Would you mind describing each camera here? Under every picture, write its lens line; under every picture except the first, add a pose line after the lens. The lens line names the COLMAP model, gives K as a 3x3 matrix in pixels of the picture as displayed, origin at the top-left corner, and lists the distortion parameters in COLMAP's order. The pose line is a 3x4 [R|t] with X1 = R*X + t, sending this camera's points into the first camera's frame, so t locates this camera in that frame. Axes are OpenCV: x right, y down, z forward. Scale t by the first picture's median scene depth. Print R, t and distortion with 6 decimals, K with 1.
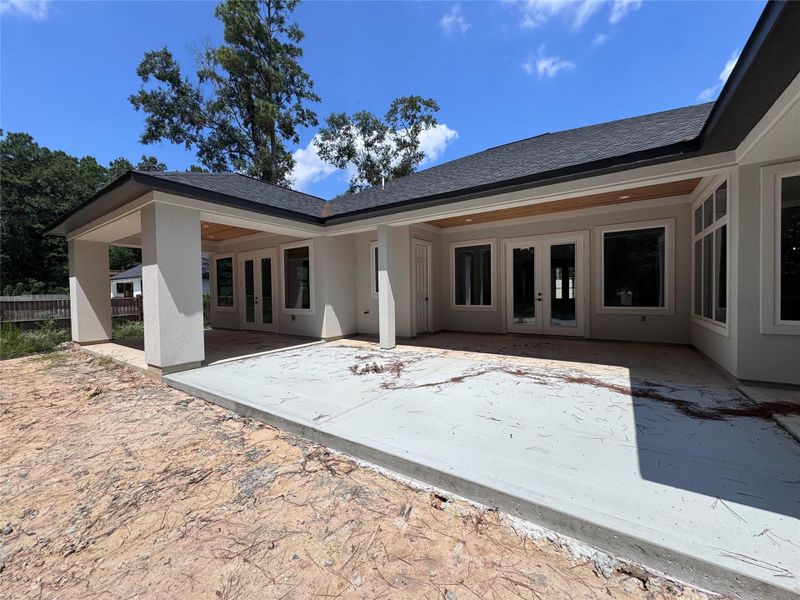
lens RADIAL K [[320.6, 0, 400.0], [0, 320.6, 300.0], [0, 0, 1]] dist [-0.001915, -0.000049]
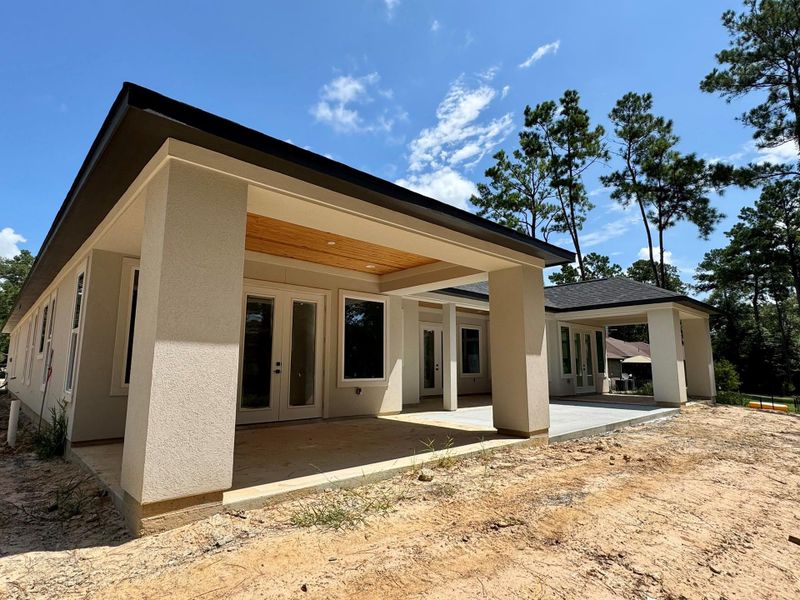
lens RADIAL K [[440.6, 0, 400.0], [0, 440.6, 300.0], [0, 0, 1]] dist [-0.005619, -0.001652]
pose [[0.207682, 0.164572, 0.964253, -0.499064], [0.021673, 0.984730, -0.172734, 0.009952], [-0.977956, 0.056772, 0.200944, 0.258386]]
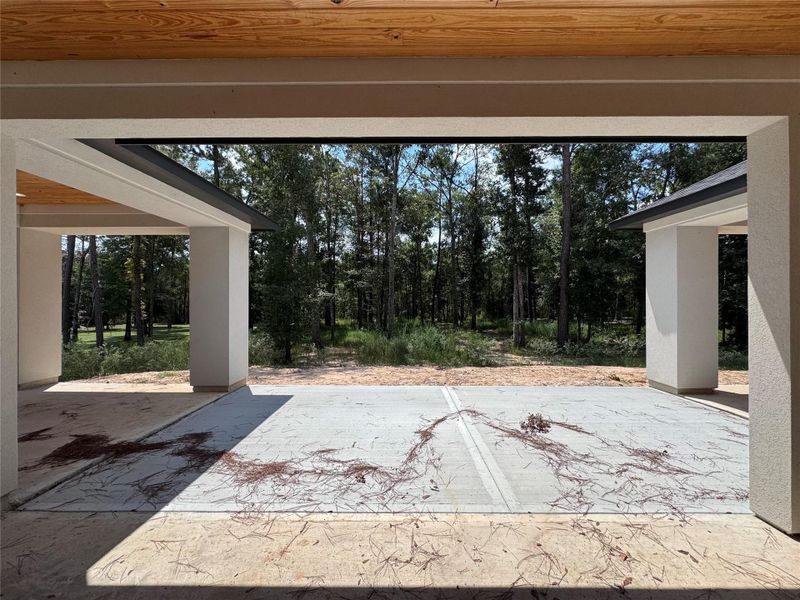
lens RADIAL K [[320.6, 0, 400.0], [0, 320.6, 300.0], [0, 0, 1]] dist [-0.001915, -0.000049]
pose [[-0.829289, 0.015501, -0.558605, 0.134516], [-0.000983, 0.999573, 0.029197, -0.022127], [0.558819, 0.024761, -0.828920, 0.323611]]
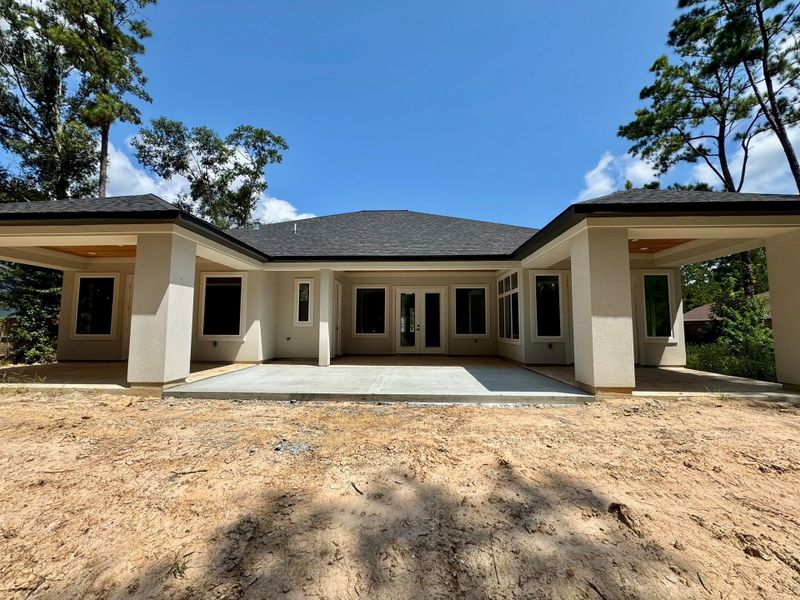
lens RADIAL K [[339.3, 0, 400.0], [0, 339.3, 300.0], [0, 0, 1]] dist [-0.000723, 0.000340]
pose [[0.848231, 0.062235, 0.525958, -0.155256], [-0.003430, 0.993697, -0.112050, 0.013166], [-0.529616, 0.093240, 0.843097, -0.091448]]
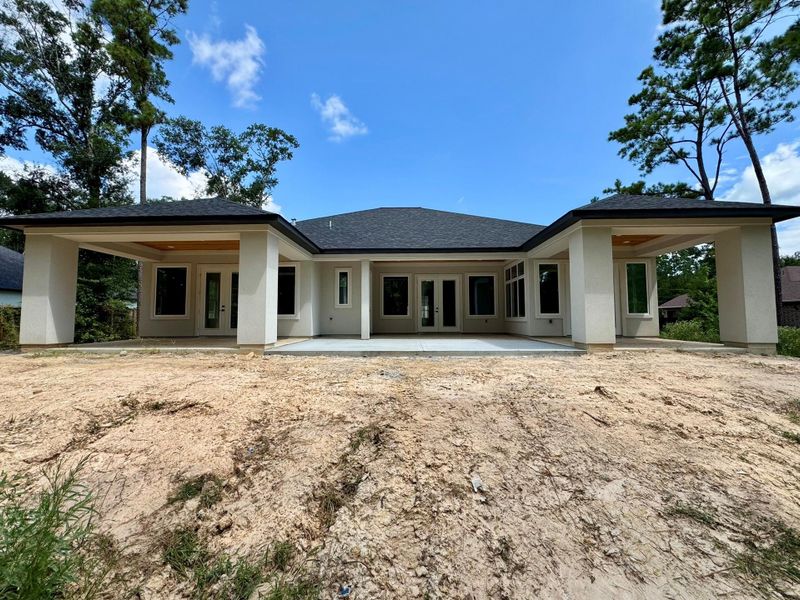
lens RADIAL K [[336.6, 0, 400.0], [0, 336.6, 300.0], [0, 0, 1]] dist [-0.000093, -0.000224]
pose [[0.840218, 0.045875, 0.540305, -0.238946], [0.002813, 0.996033, -0.088943, 0.033149], [-0.542242, 0.076251, 0.836755, -0.134791]]
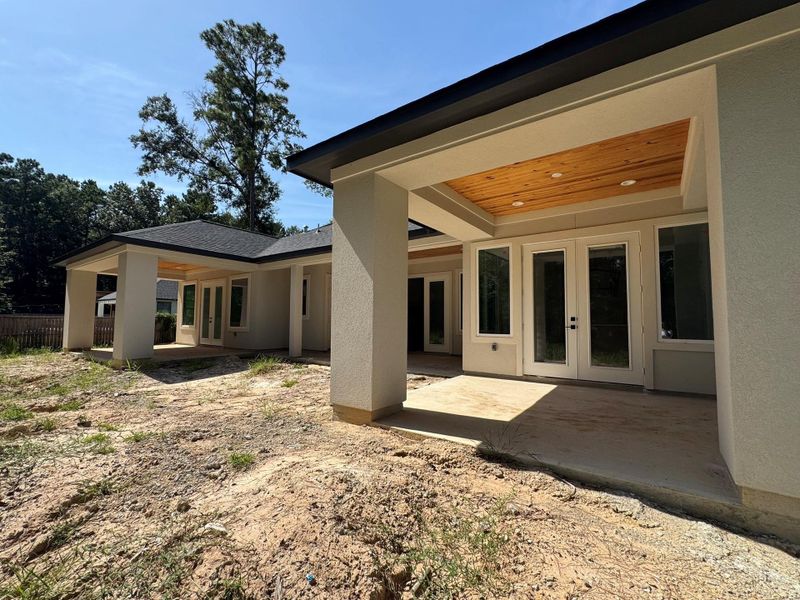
lens RADIAL K [[352.7, 0, 400.0], [0, 352.7, 300.0], [0, 0, 1]] dist [-0.002292, -0.000049]
pose [[0.999310, 0.022593, -0.029477, 0.130530], [-0.024968, 0.996248, -0.082860, 0.007827], [0.027495, 0.083539, 0.996125, -0.134996]]
